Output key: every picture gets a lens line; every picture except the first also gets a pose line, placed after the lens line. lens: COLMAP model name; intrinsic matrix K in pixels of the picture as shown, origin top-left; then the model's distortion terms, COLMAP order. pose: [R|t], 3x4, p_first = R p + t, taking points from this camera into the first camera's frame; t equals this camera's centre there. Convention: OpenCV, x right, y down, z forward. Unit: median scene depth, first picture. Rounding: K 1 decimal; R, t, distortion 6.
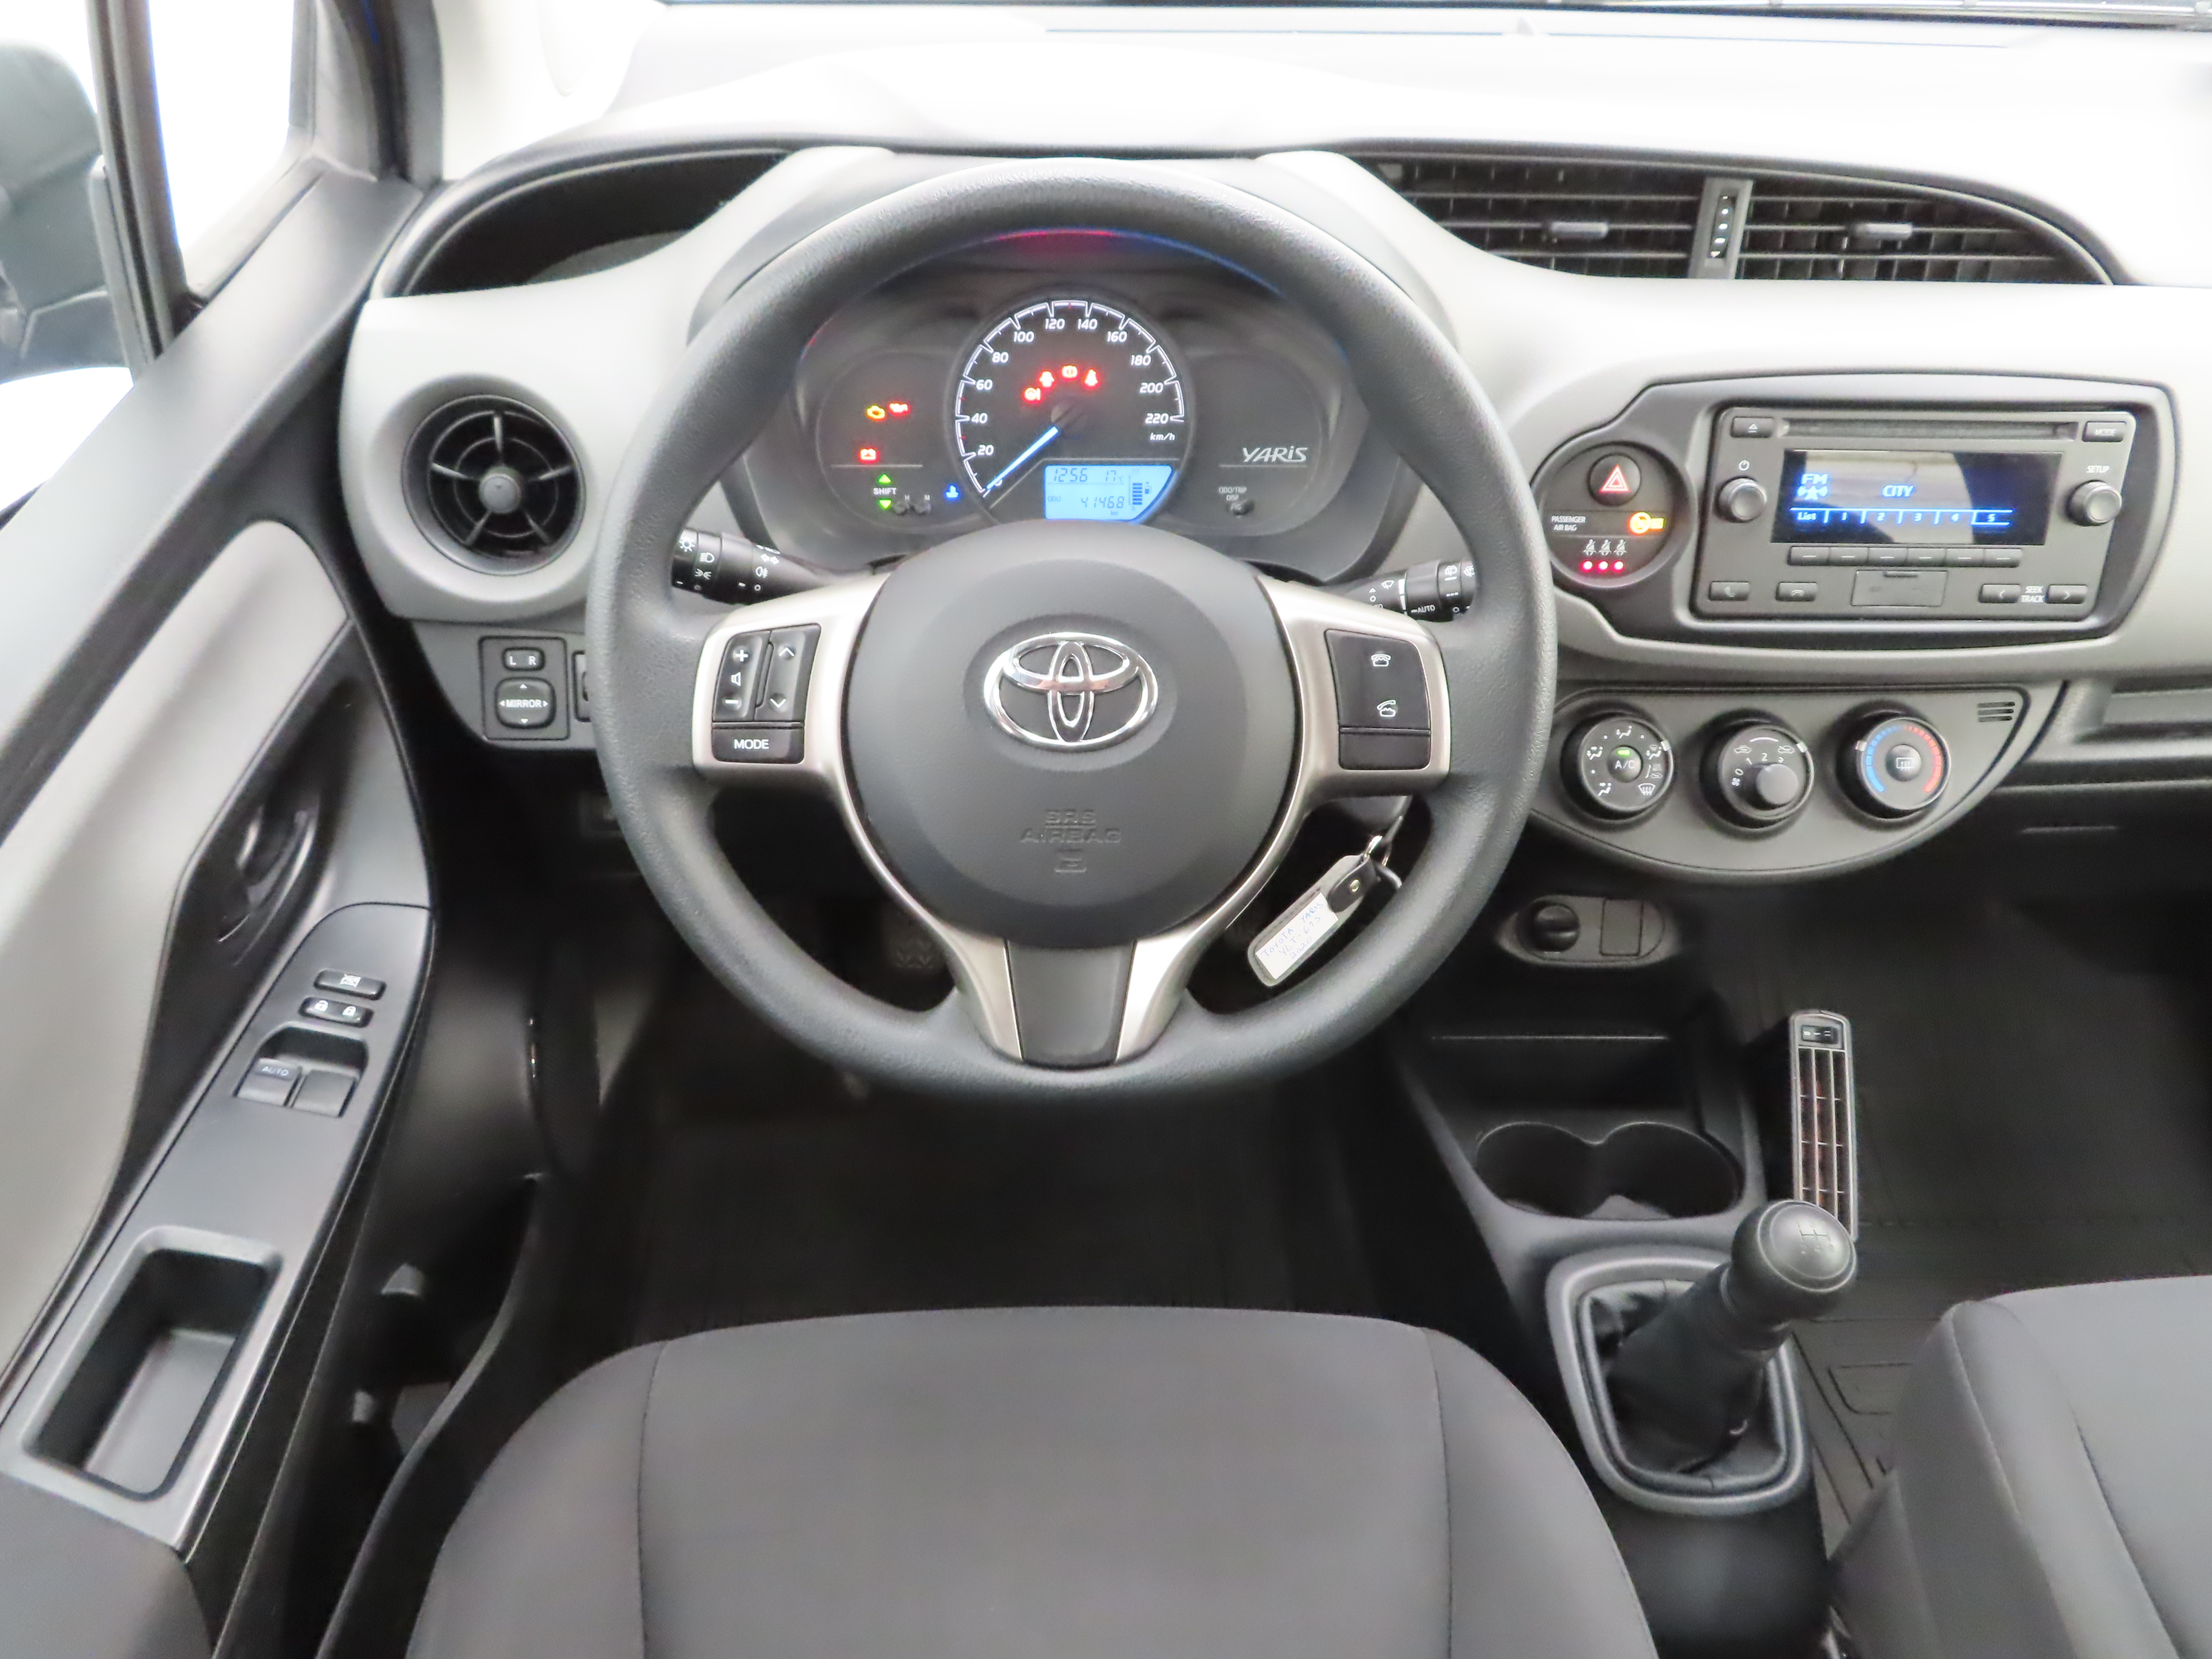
lens RADIAL K [[1609.6, 0, 1120.0], [0, 1609.6, 829.3], [0, 0, 1]] dist [-0.006548, 0.023788]
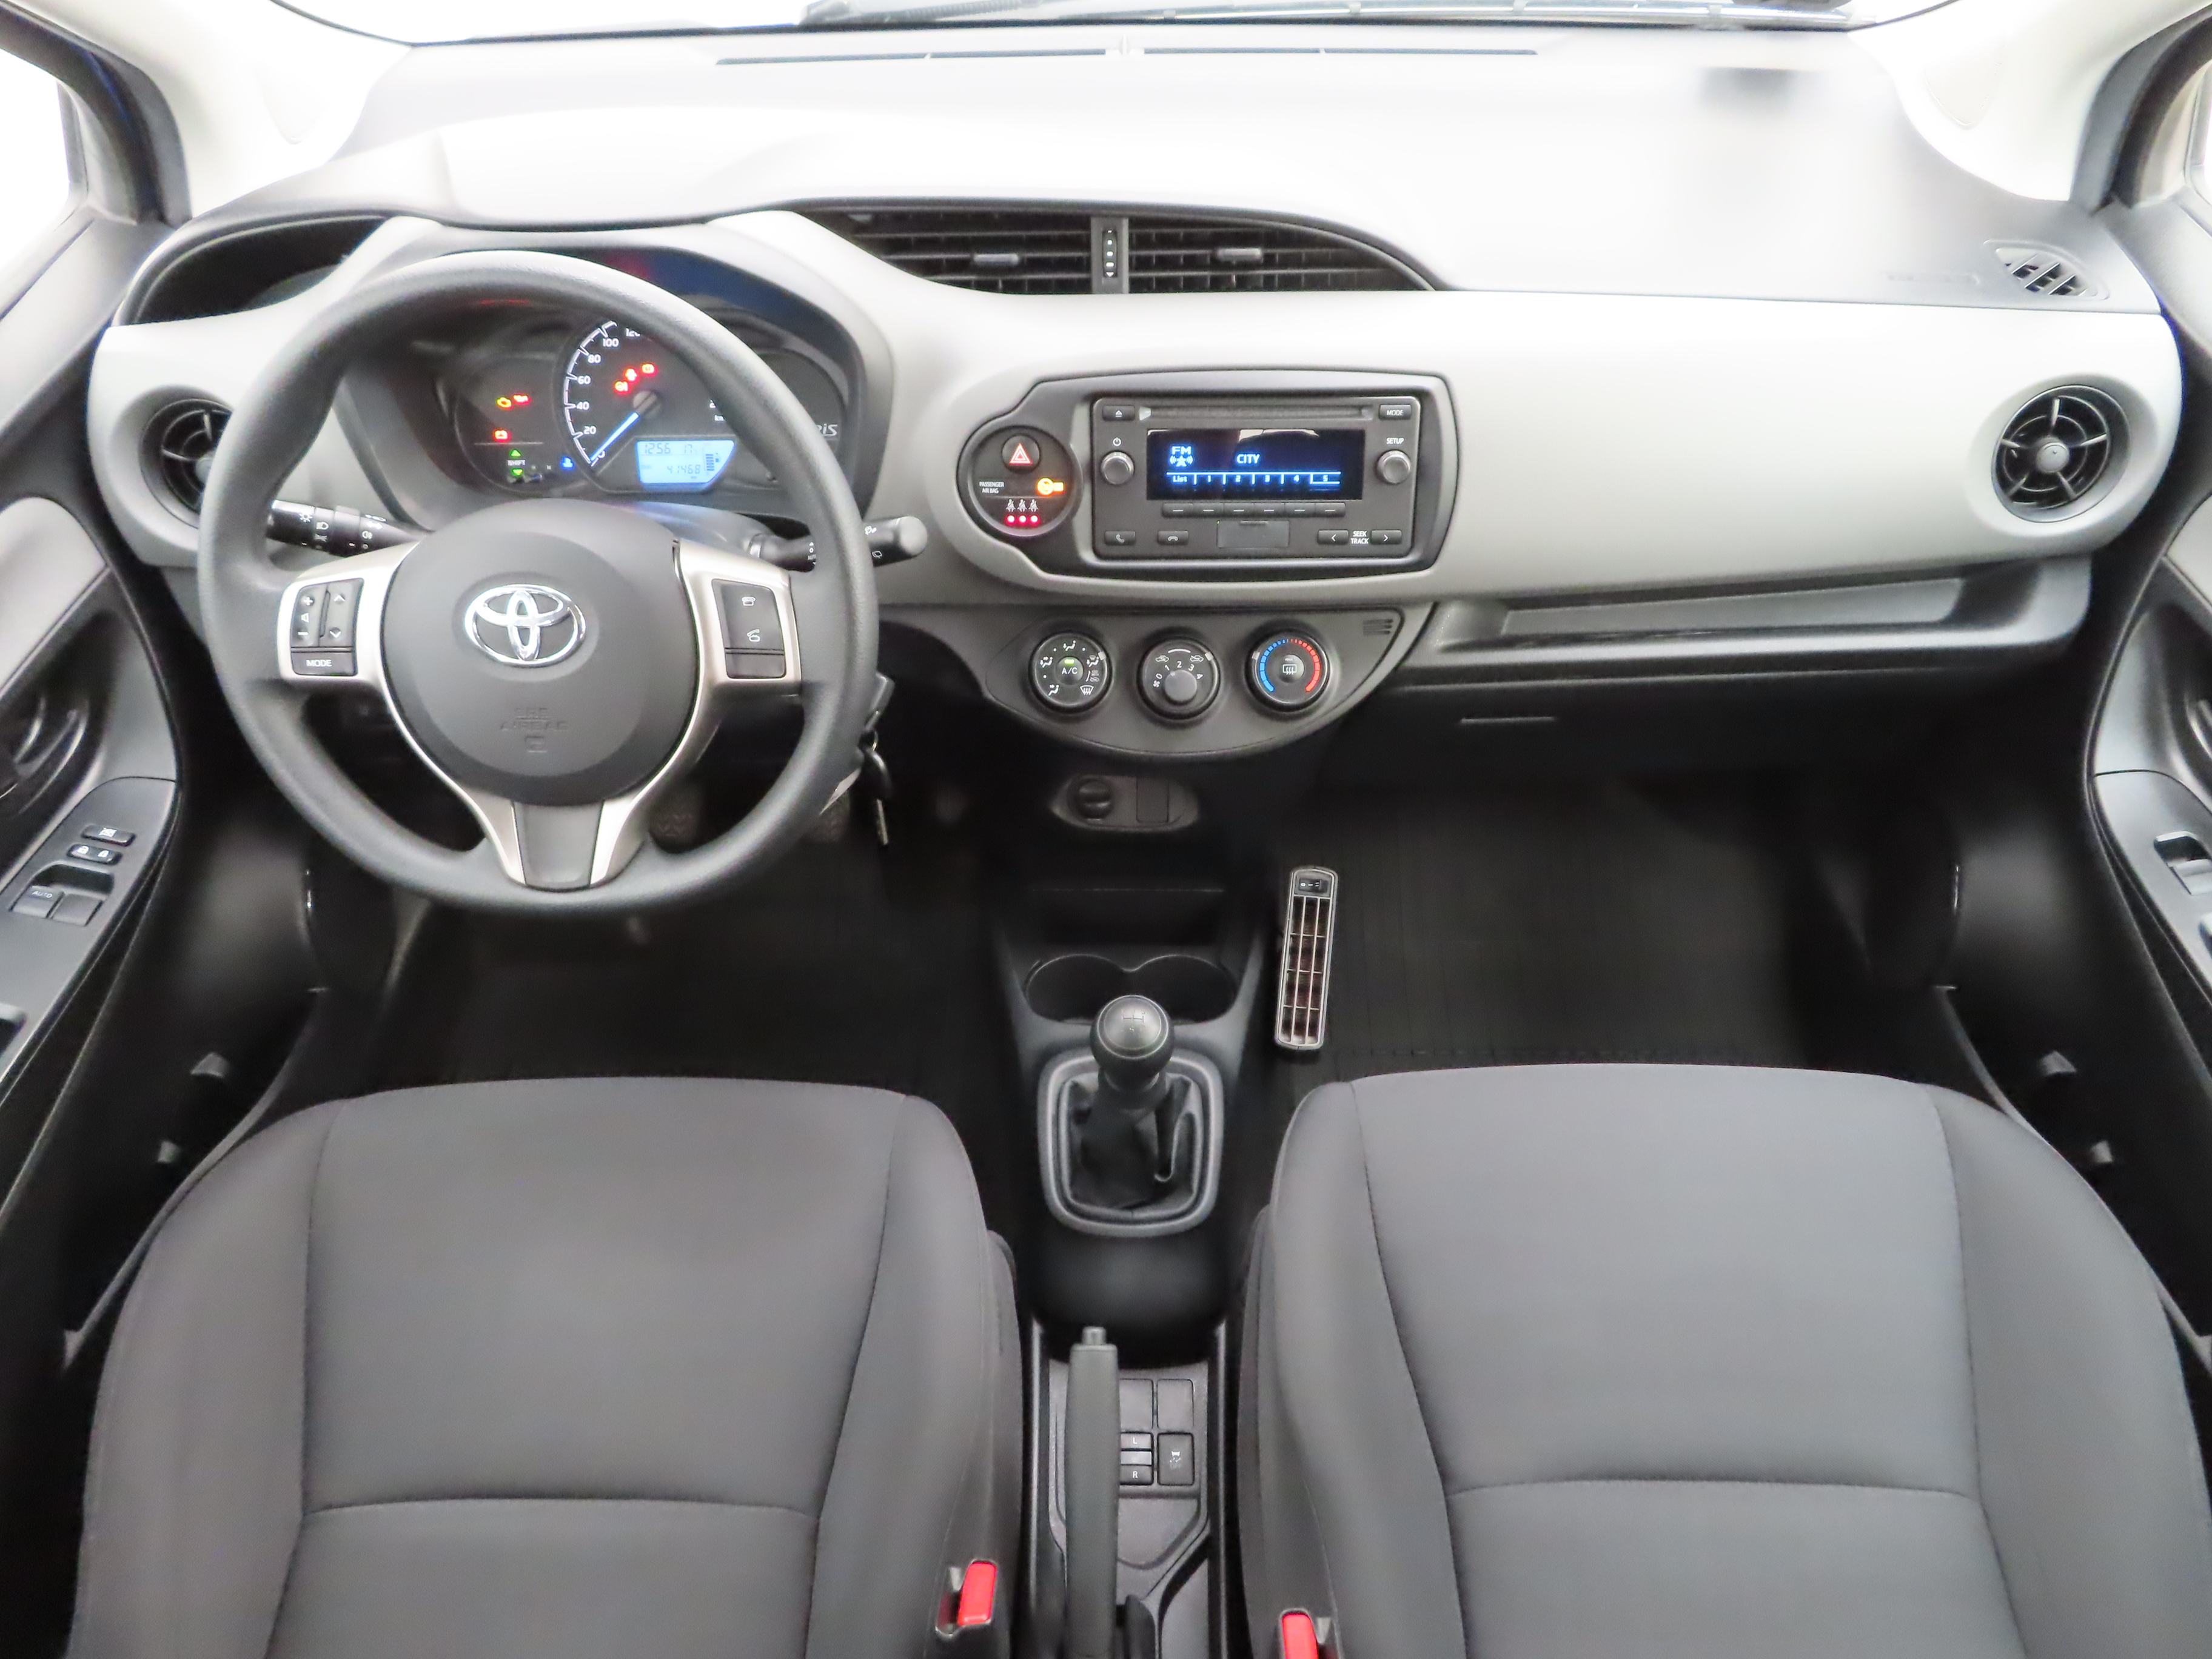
lens RADIAL K [[1609.6, 0, 1098.2], [0, 1609.6, 824.6], [0, 0, 1]] dist [-0.006548, 0.023788]
pose [[0.998059, 0.001500, -0.062255, 0.440909], [0.002497, 0.997942, 0.064077, 0.000364], [0.062223, -0.064108, 0.996001, -0.313634]]
